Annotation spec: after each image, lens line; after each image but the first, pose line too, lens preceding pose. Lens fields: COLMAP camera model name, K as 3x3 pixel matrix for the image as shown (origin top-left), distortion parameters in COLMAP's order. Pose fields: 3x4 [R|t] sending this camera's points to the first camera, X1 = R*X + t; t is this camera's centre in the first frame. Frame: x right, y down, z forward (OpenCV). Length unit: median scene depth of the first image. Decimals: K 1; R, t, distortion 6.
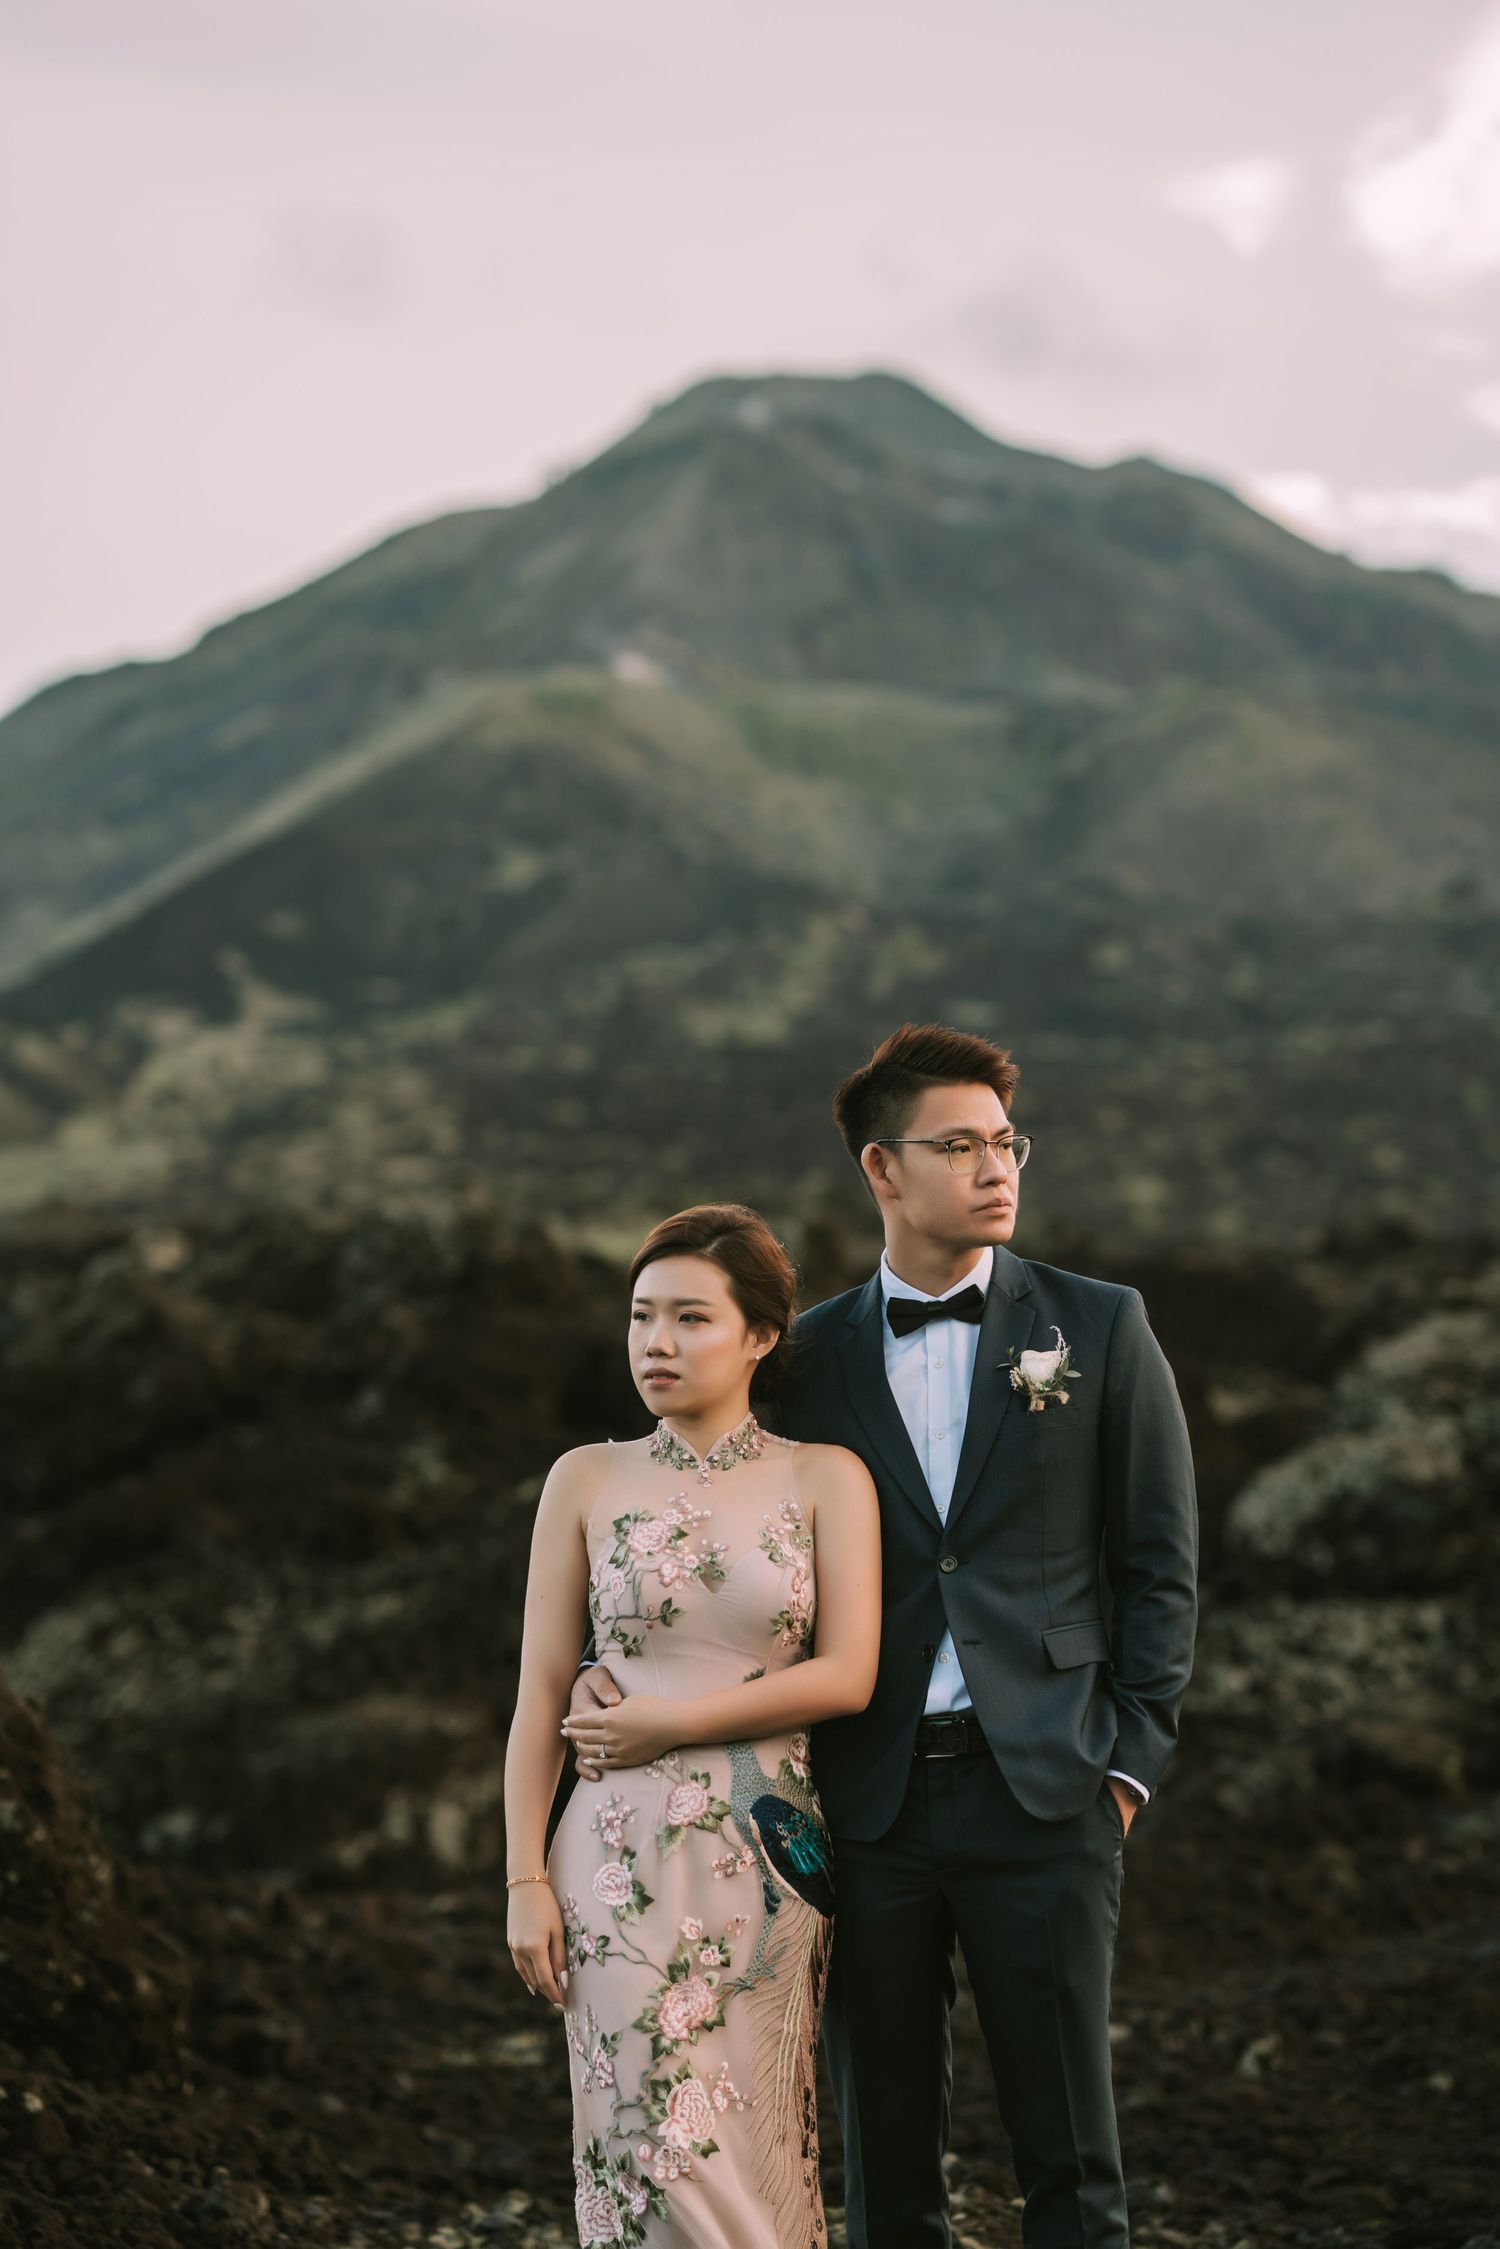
lens RADIAL K [[5444.2, 0, 750.0], [0, 5444.2, 1124.5], [0, 0, 1]] dist [0.150764, -0.226087]
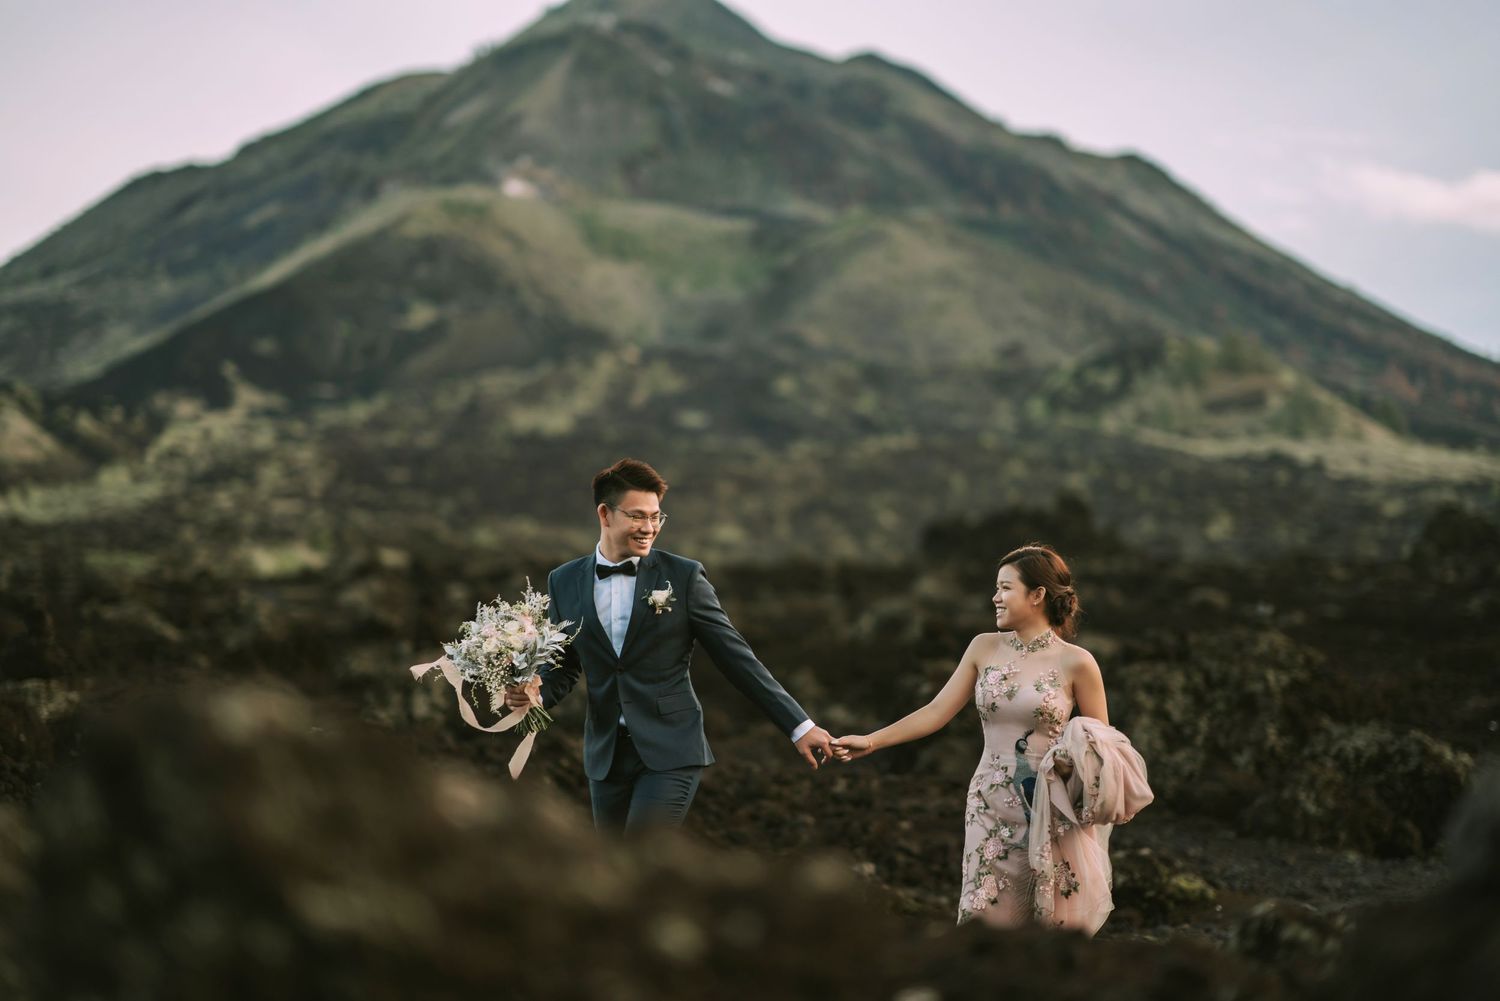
lens RADIAL K [[3834.3, 0, 750.0], [0, 3834.3, 500.5], [0, 0, 1]] dist [0.405782, 0.397595]
pose [[0.999333, 0.033997, 0.013339, 0.045752], [-0.034078, 0.999402, 0.005919, -0.003760], [-0.013129, -0.006369, 0.999894, -0.134315]]
